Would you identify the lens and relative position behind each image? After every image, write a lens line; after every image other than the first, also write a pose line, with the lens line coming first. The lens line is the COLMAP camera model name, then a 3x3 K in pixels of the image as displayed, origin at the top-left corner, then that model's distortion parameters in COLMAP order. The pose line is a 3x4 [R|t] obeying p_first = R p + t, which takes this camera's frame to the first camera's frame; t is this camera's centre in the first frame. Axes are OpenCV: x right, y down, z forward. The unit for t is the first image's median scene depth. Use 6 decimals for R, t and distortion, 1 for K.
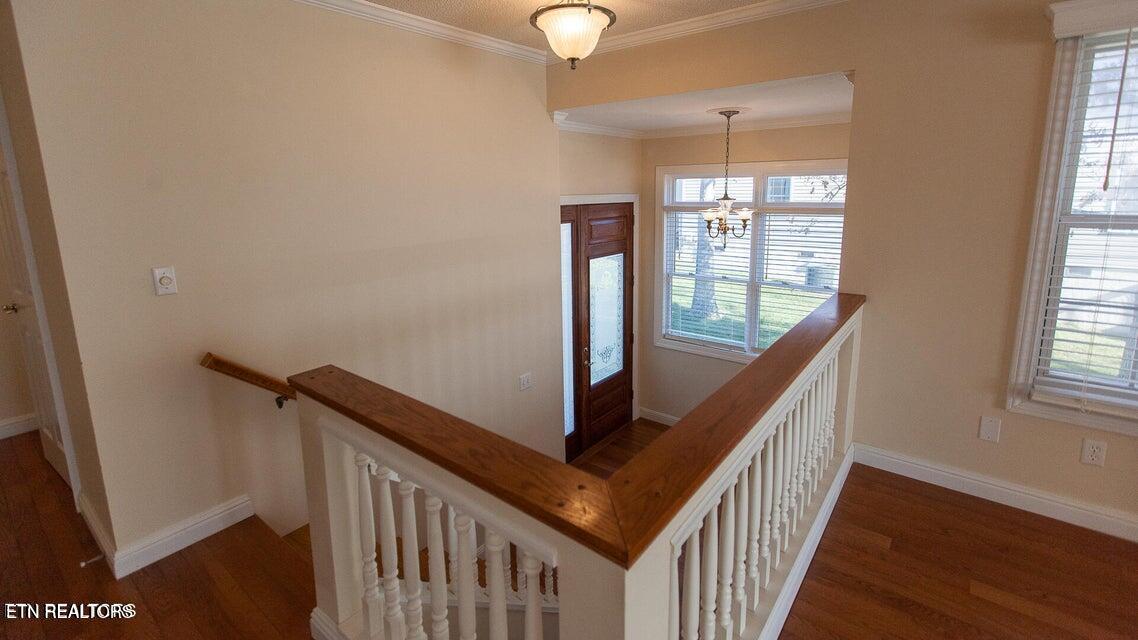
lens RADIAL K [[505.3, 0, 567.8], [0, 505.3, 253.0], [0, 0, 1]] dist [-0.000566, -0.000066]
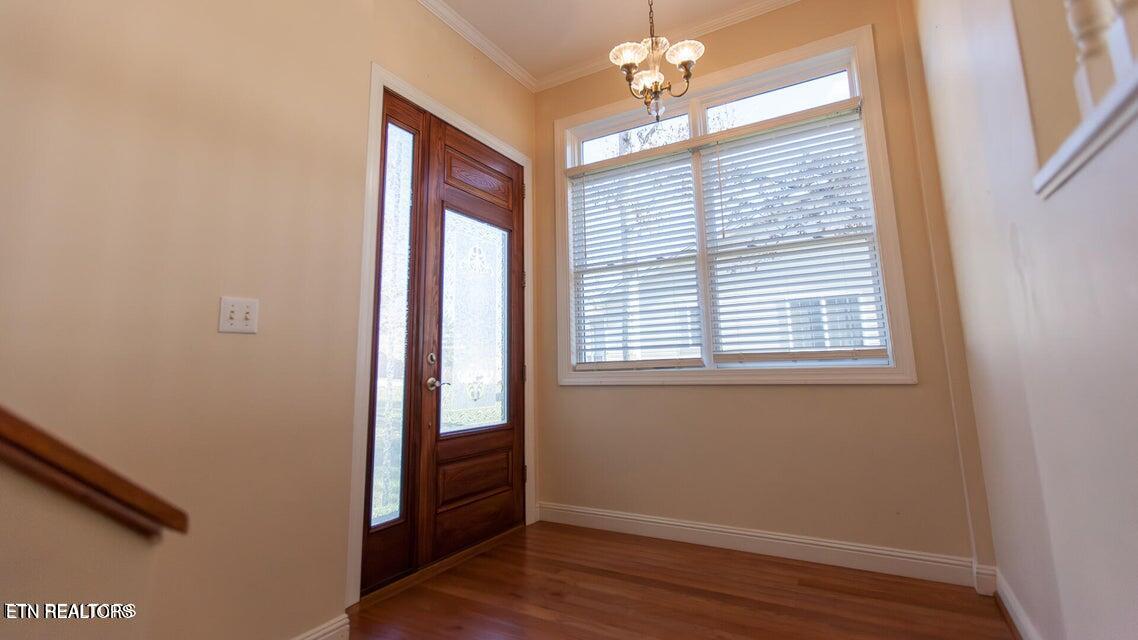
lens RADIAL K [[514.5, 0, 564.7], [0, 514.5, 266.2], [0, 0, 1]] dist [-0.000627, -0.000270]
pose [[0.989956, 0.016469, 0.140411, 0.090636], [0.028398, 0.949784, -0.311615, 0.252941], [-0.138492, 0.312473, 0.939777, 0.378418]]
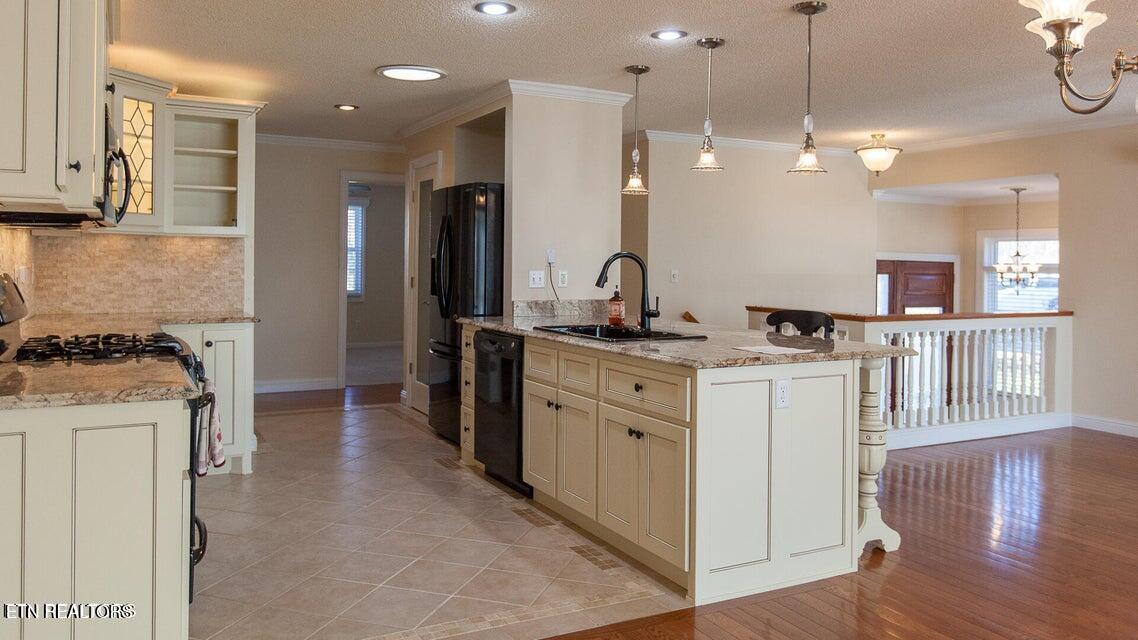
lens RADIAL K [[846.1, 0, 567.4], [0, 846.1, 258.0], [0, 0, 1]] dist [0.000317, -0.001390]
pose [[0.914872, 0.028024, -0.402769, 0.103553], [-0.083432, 0.989178, -0.120686, 0.184063], [0.395029, 0.144016, 0.907310, -1.014376]]
